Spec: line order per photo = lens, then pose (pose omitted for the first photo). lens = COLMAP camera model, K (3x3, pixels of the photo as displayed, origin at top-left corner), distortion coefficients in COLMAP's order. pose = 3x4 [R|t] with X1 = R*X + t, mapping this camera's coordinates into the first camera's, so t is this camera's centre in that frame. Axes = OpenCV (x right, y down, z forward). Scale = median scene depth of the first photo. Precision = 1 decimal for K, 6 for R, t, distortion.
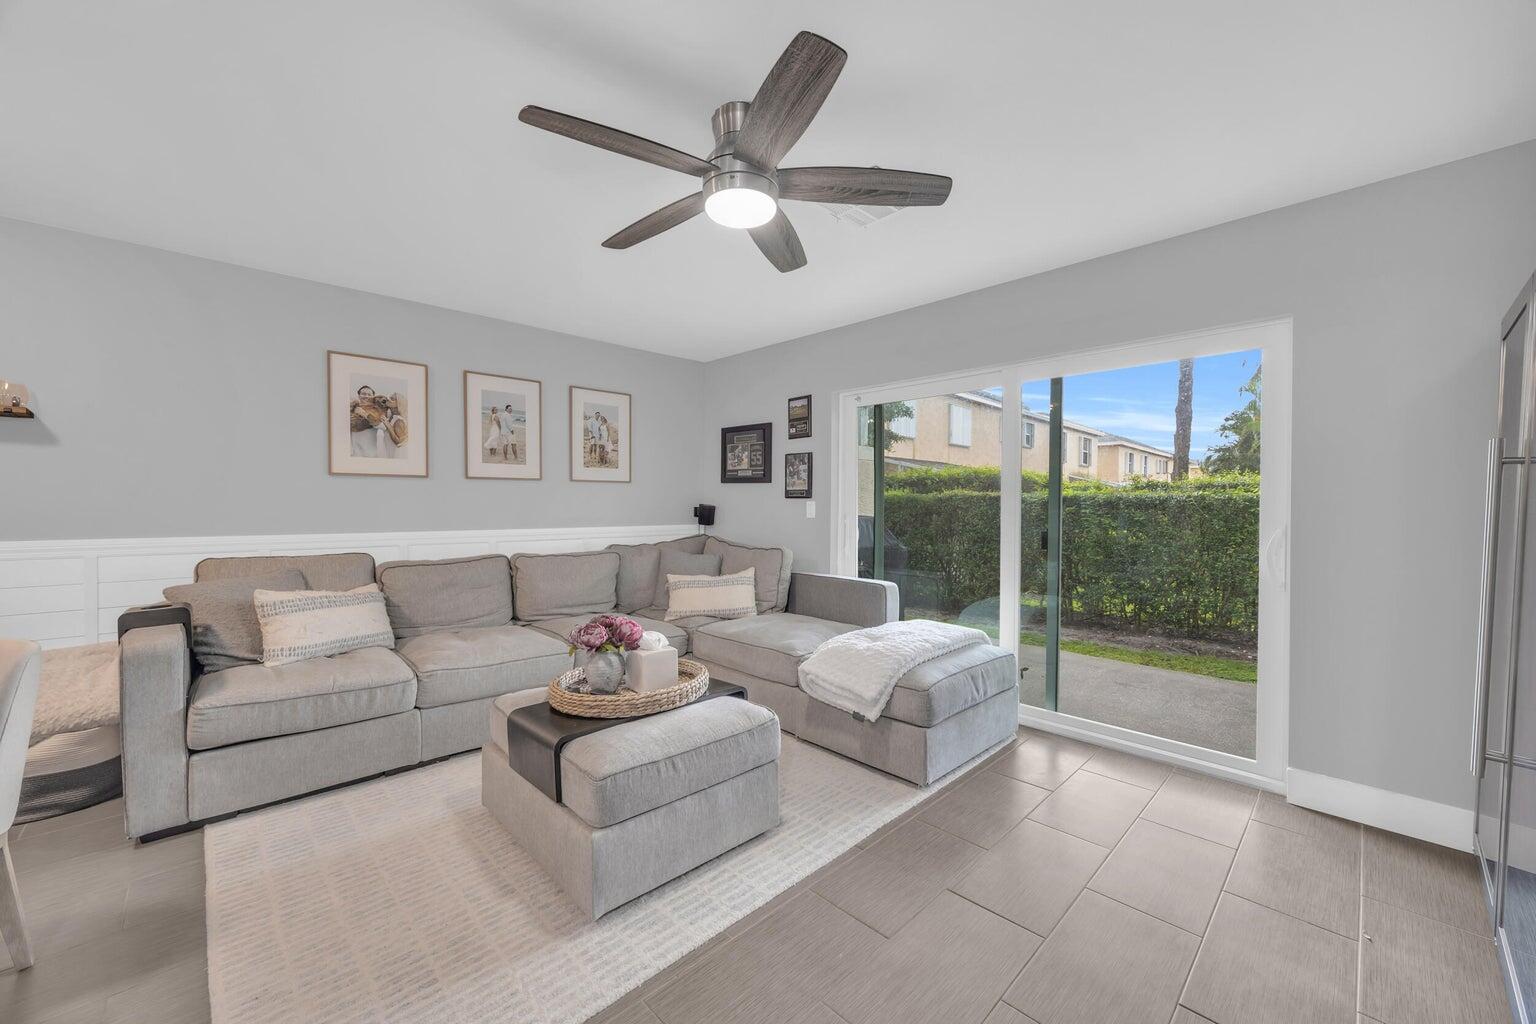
lens RADIAL K [[600.7, 0, 763.0], [0, 600.7, 510.9], [0, 0, 1]] dist [-0.002002, 0.000392]
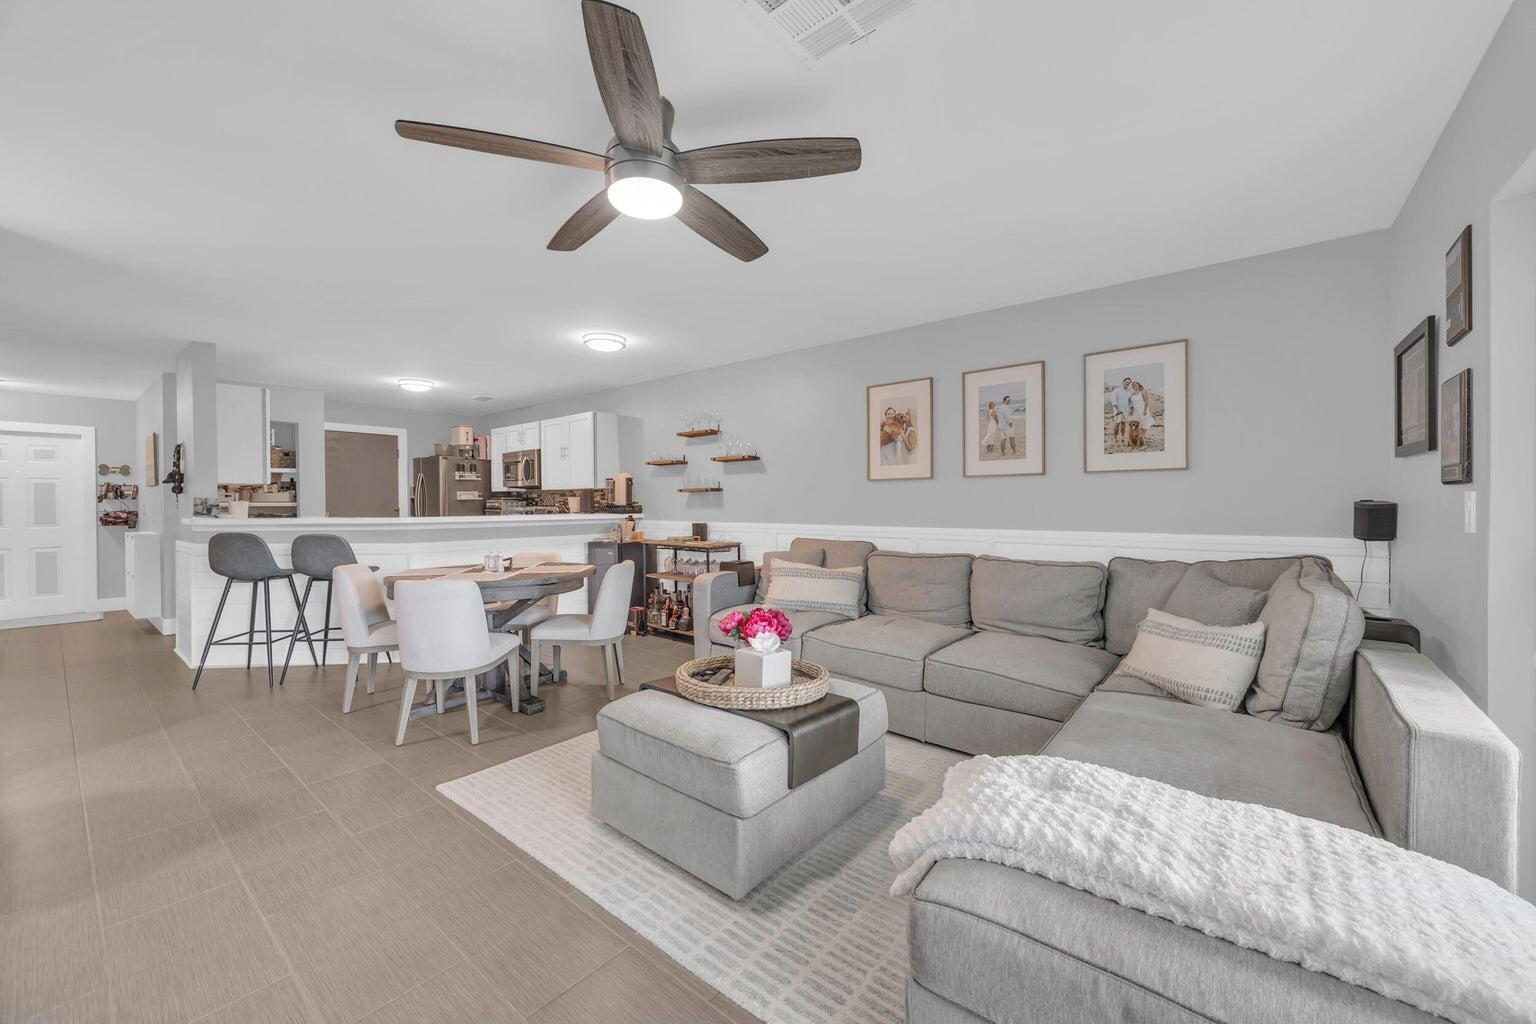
lens RADIAL K [[600.7, 0, 770.3], [0, 600.7, 507.9], [0, 0, 1]] dist [-0.002002, 0.000392]
pose [[0.106006, 0.002963, -0.994361, 0.469033], [-0.007926, 0.999966, 0.002134, -0.002259], [0.994334, 0.007655, 0.106026, 0.542688]]
